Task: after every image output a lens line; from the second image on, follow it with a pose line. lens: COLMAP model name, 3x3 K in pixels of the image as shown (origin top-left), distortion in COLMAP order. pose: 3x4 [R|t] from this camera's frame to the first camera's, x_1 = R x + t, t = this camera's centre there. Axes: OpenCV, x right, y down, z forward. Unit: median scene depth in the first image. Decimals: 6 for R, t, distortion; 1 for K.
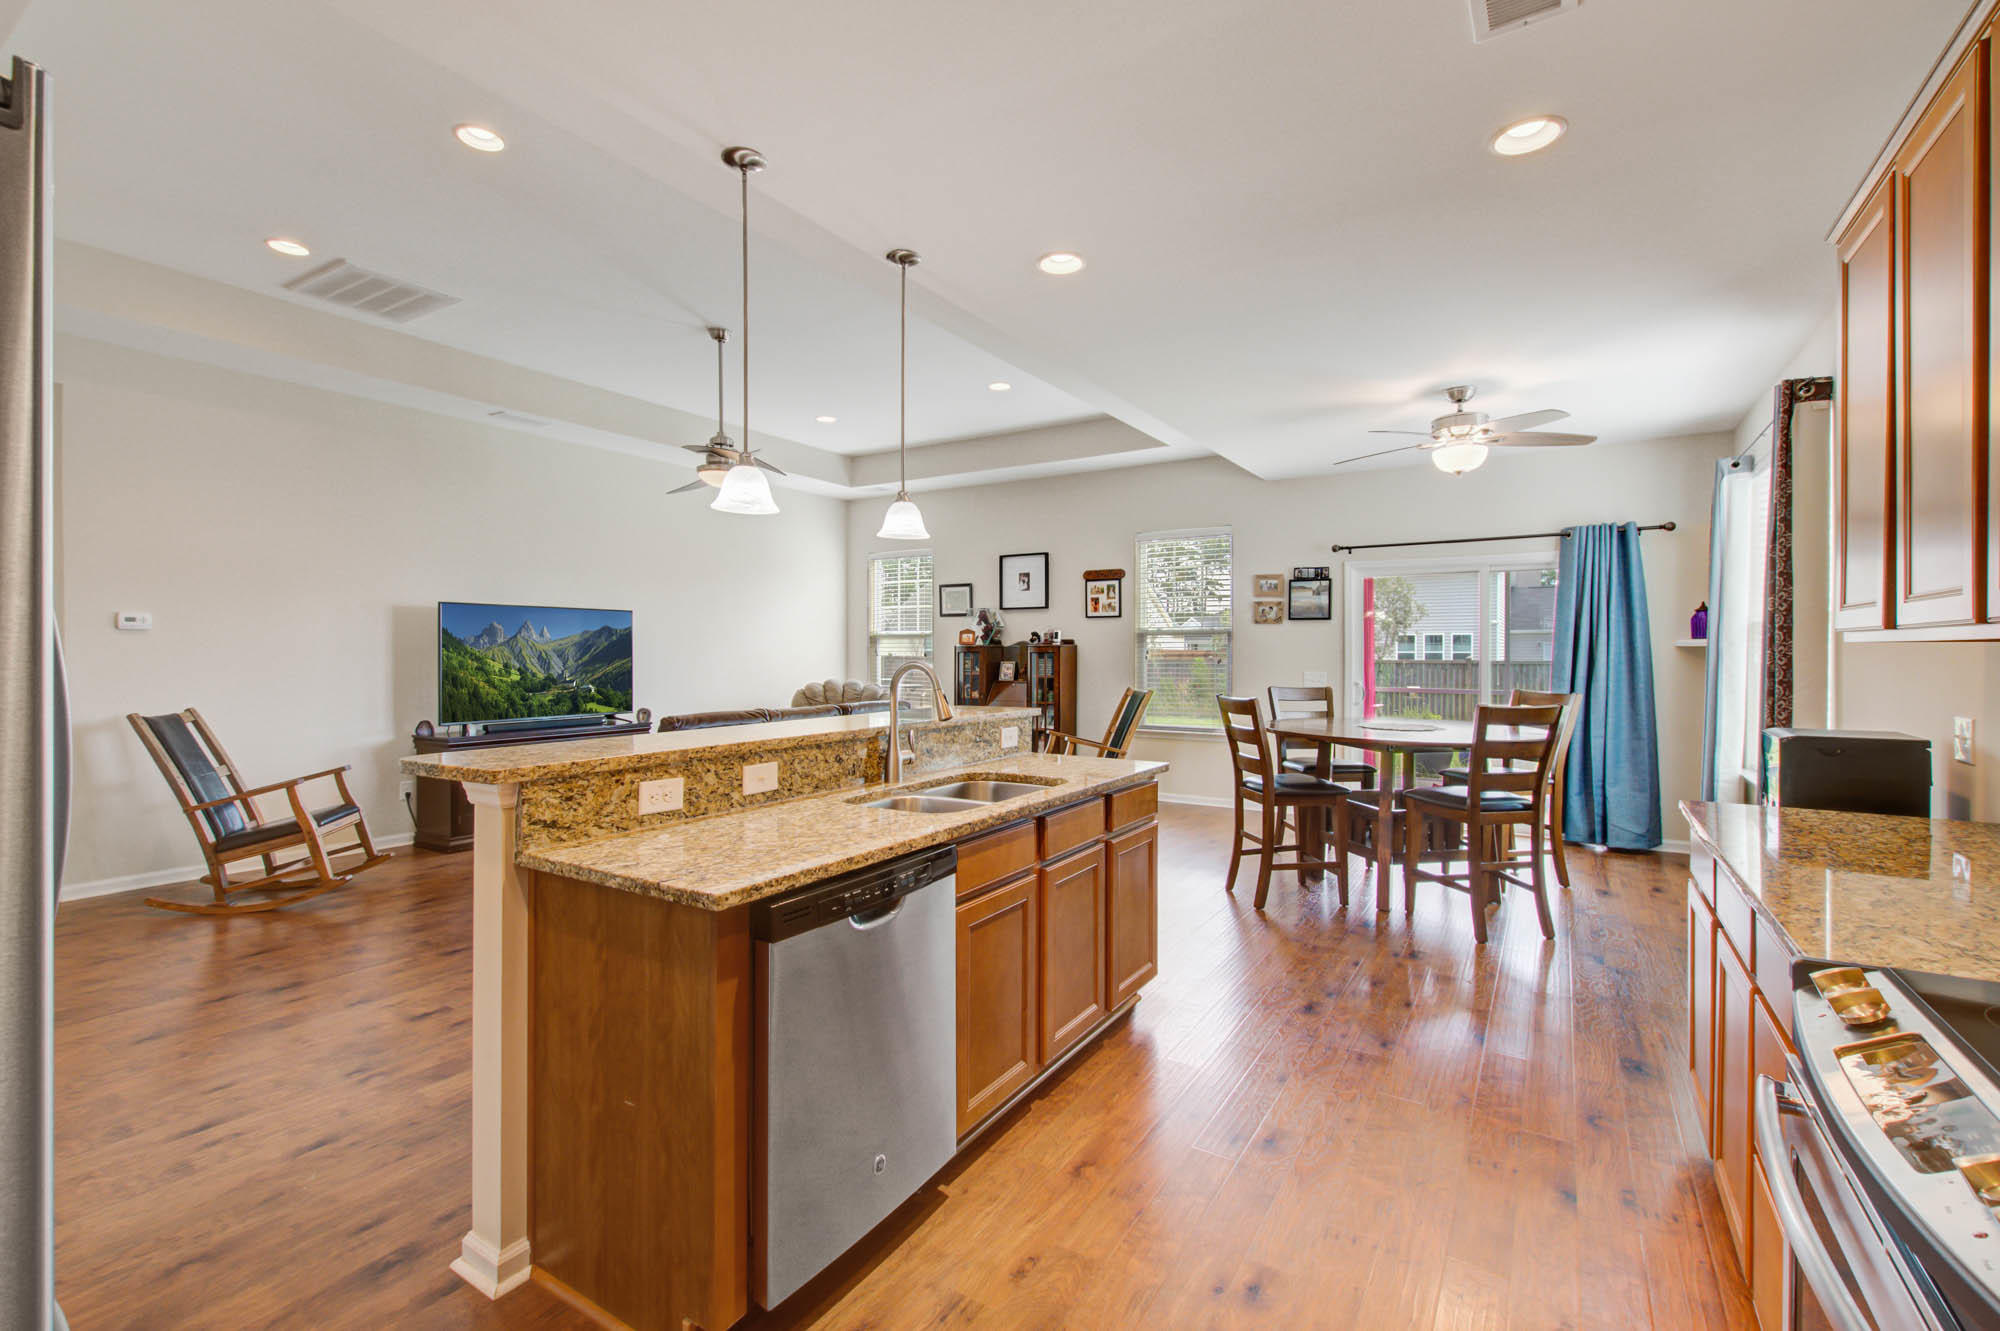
lens RADIAL K [[870.3, 0, 1022.9], [0, 870.3, 663.5], [0, 0, 1]] dist [0.009901, -0.002441]
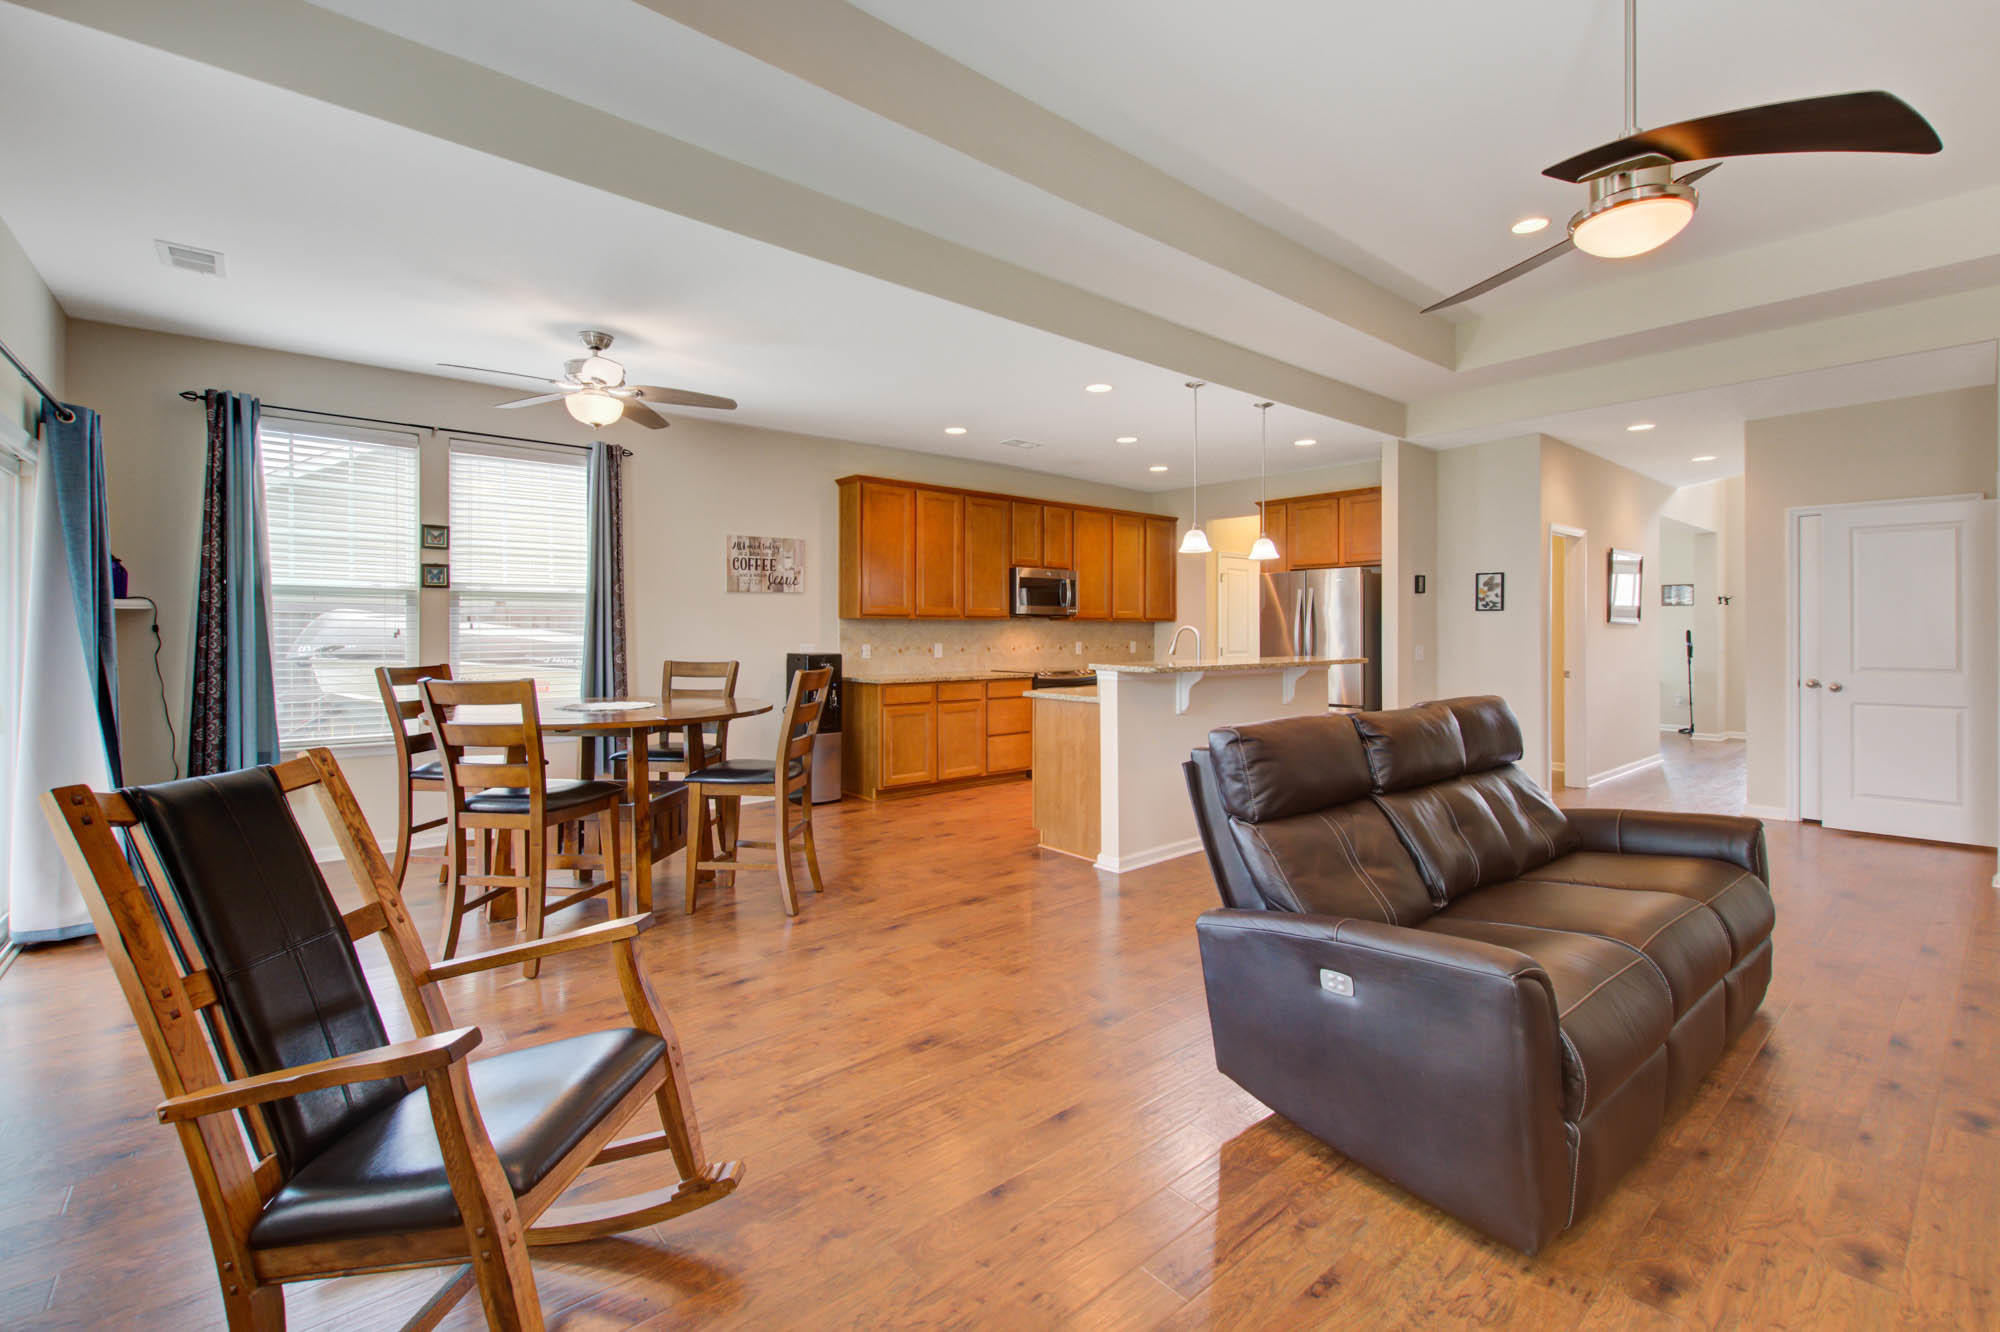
lens RADIAL K [[870.3, 0, 997.9], [0, 870.3, 627.2], [0, 0, 1]] dist [0.009901, -0.002441]
pose [[-0.952736, -0.000190, 0.303800, -0.184134], [0.003005, 0.999945, 0.010051, -0.009638], [-0.303785, 0.010489, -0.952683, 1.694845]]
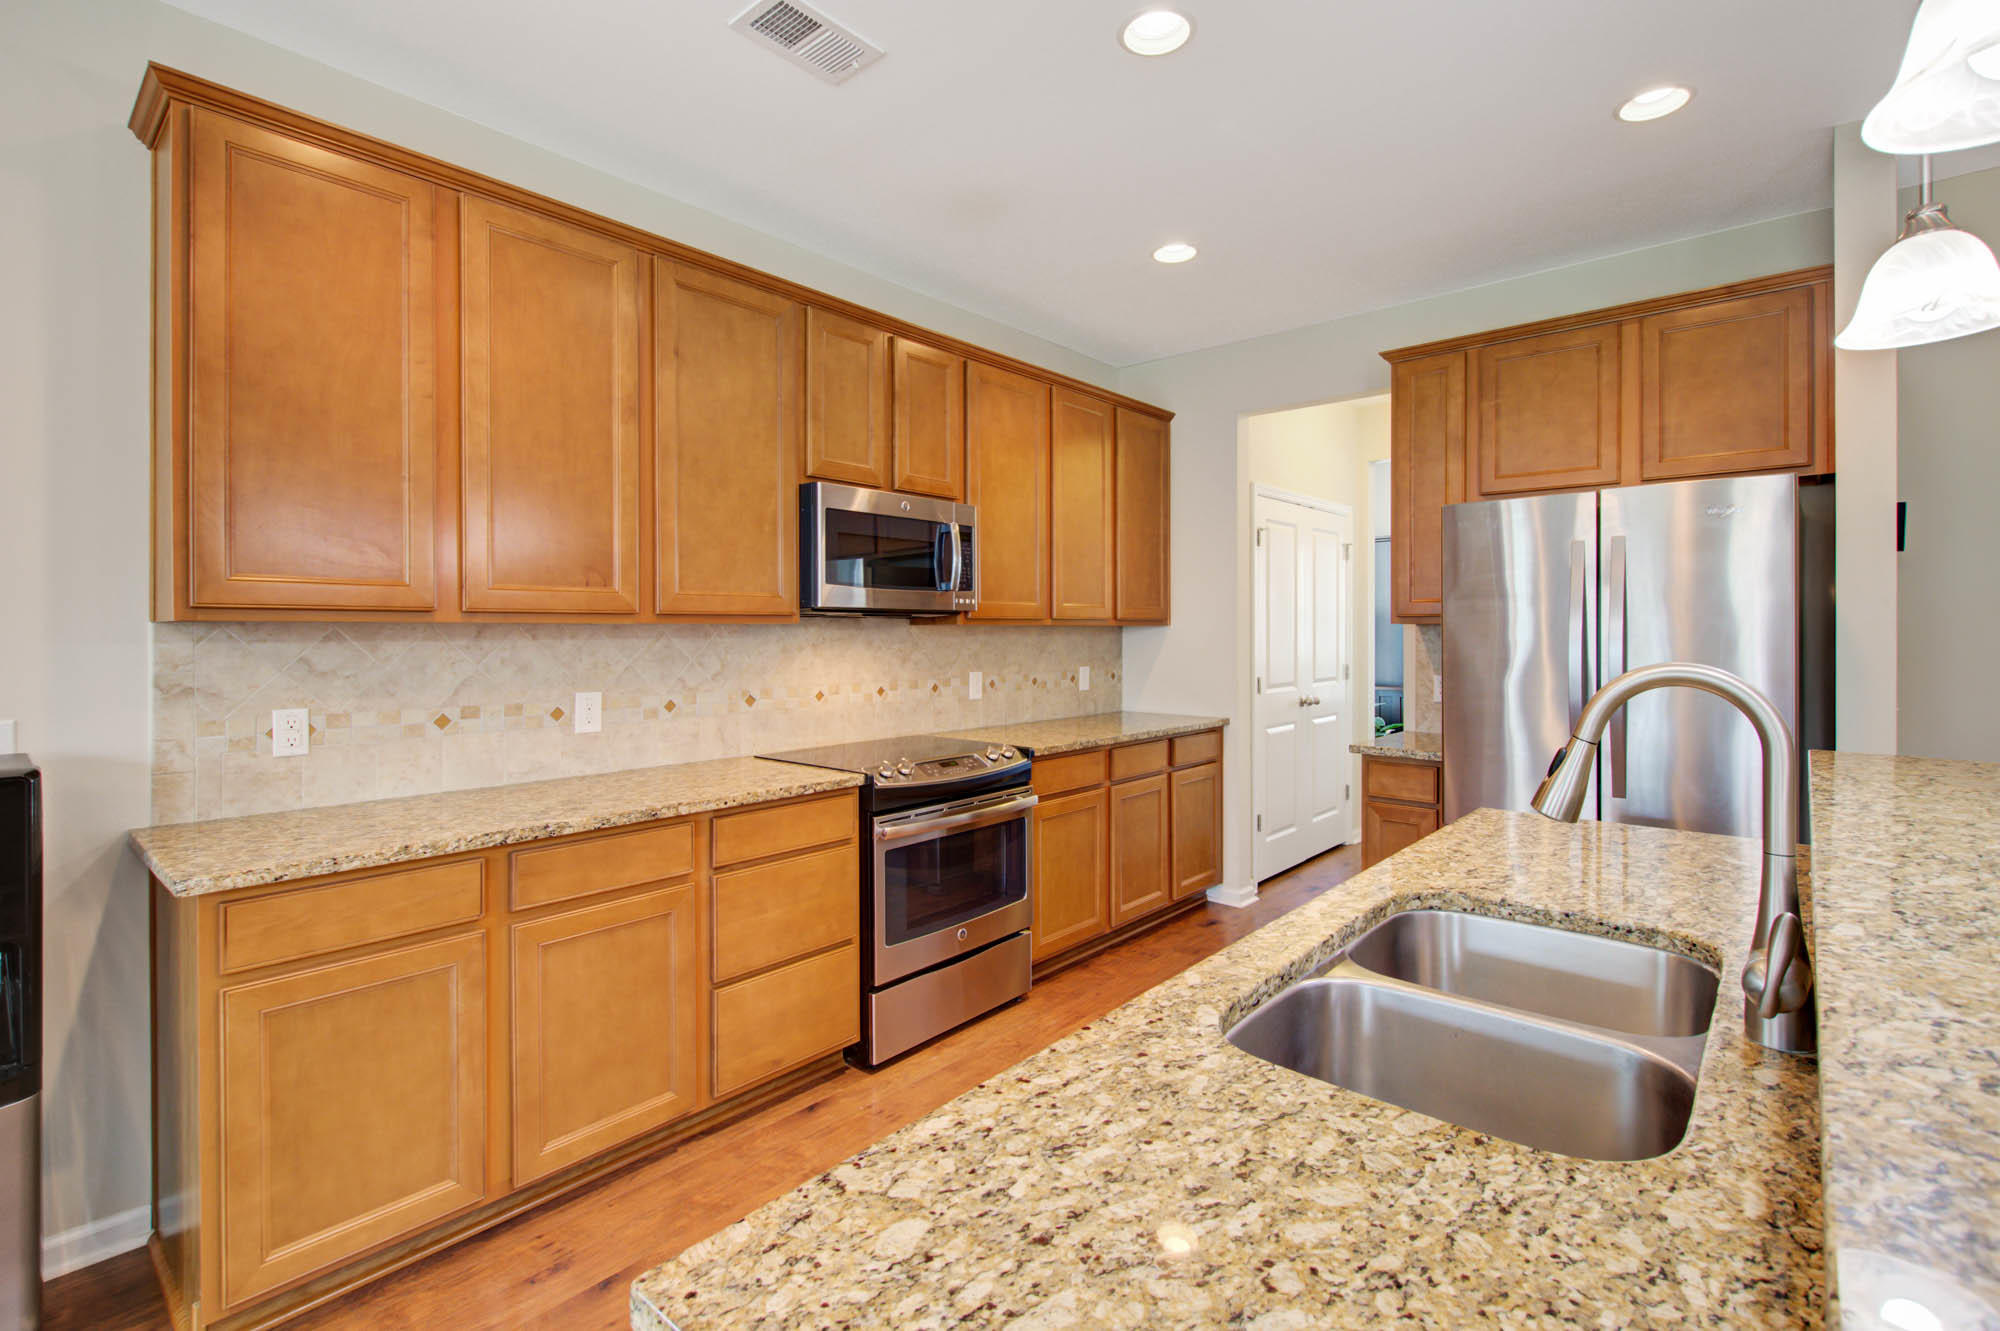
lens RADIAL K [[911.2, 0, 984.4], [0, 911.2, 635.9], [0, 0, 1]] dist [0.014262, 0.000027]
pose [[-0.984170, -0.000858, 0.177227, 0.040036], [0.003013, 0.999763, 0.021570, -0.011697], [-0.177203, 0.021762, -0.983934, 0.783903]]
